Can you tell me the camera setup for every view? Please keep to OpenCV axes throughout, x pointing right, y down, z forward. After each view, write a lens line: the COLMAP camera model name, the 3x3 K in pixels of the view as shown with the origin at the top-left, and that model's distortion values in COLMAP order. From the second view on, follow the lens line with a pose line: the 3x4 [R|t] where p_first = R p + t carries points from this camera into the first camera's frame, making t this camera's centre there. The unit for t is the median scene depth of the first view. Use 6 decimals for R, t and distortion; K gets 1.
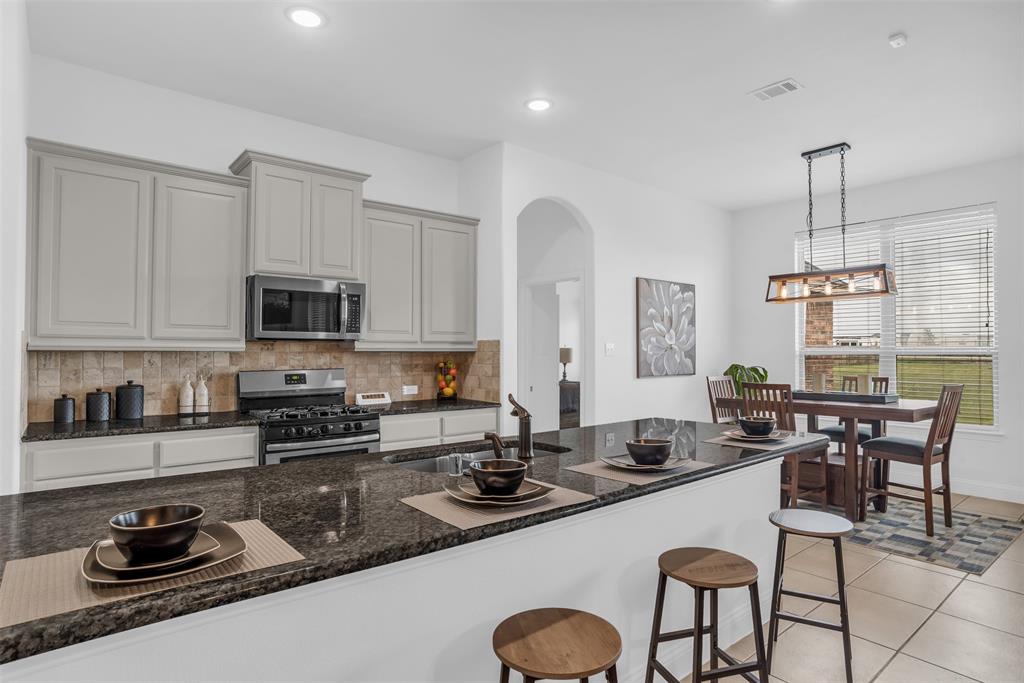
lens RADIAL K [[566.2, 0, 508.3], [0, 566.2, 342.0], [0, 0, 1]] dist [-0.049267, 0.025364]
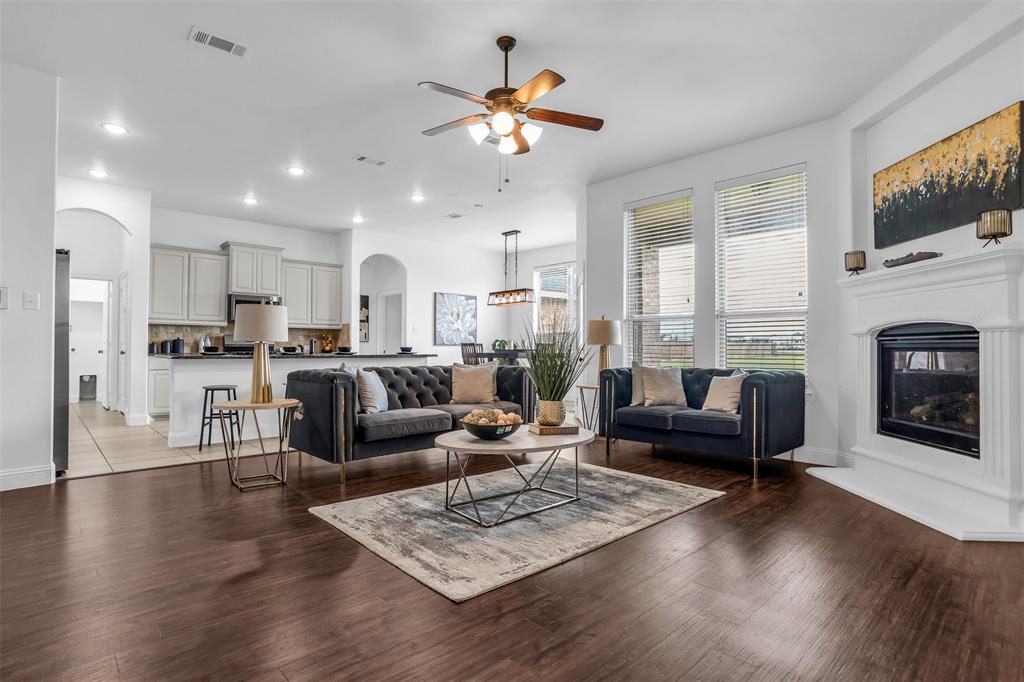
lens RADIAL K [[520.0, 0, 507.2], [0, 520.0, 344.7], [0, 0, 1]] dist [-0.050861, 0.017212]
pose [[0.998167, 0.001826, 0.060485, 0.441620], [-0.002321, 0.999964, 0.008114, 0.057988], [-0.060468, -0.008240, 0.998136, -0.937948]]
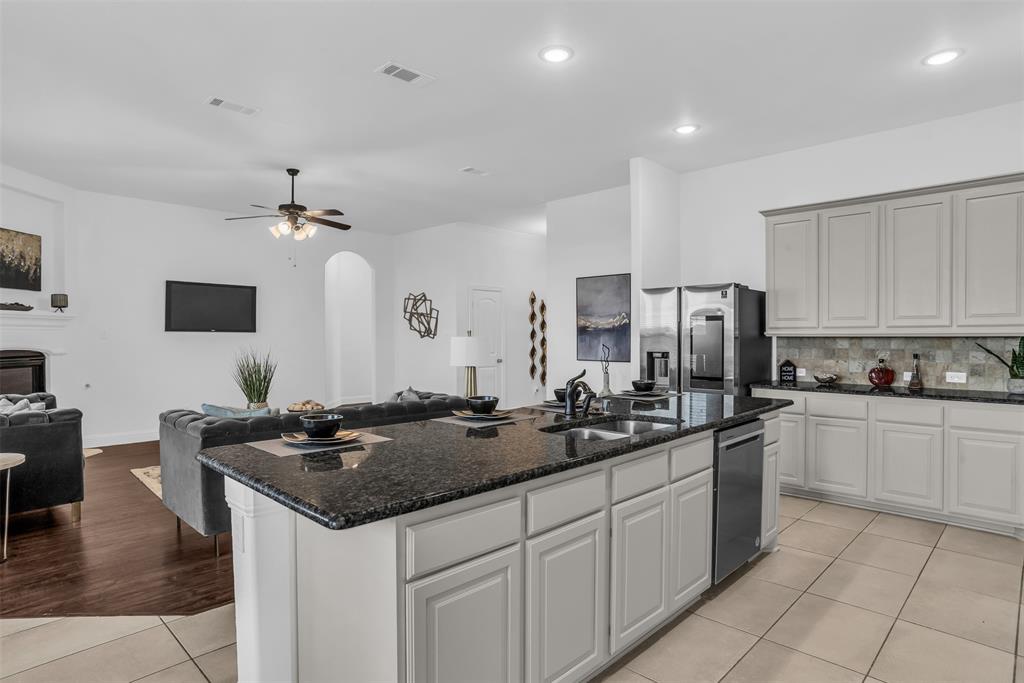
lens RADIAL K [[566.2, 0, 524.9], [0, 566.2, 345.1], [0, 0, 1]] dist [-0.049267, 0.025364]
pose [[-0.994026, -0.000339, -0.109141, 0.115172], [-0.001020, 0.999980, 0.006181, 0.012581], [0.109137, 0.006255, -0.994007, 1.042459]]
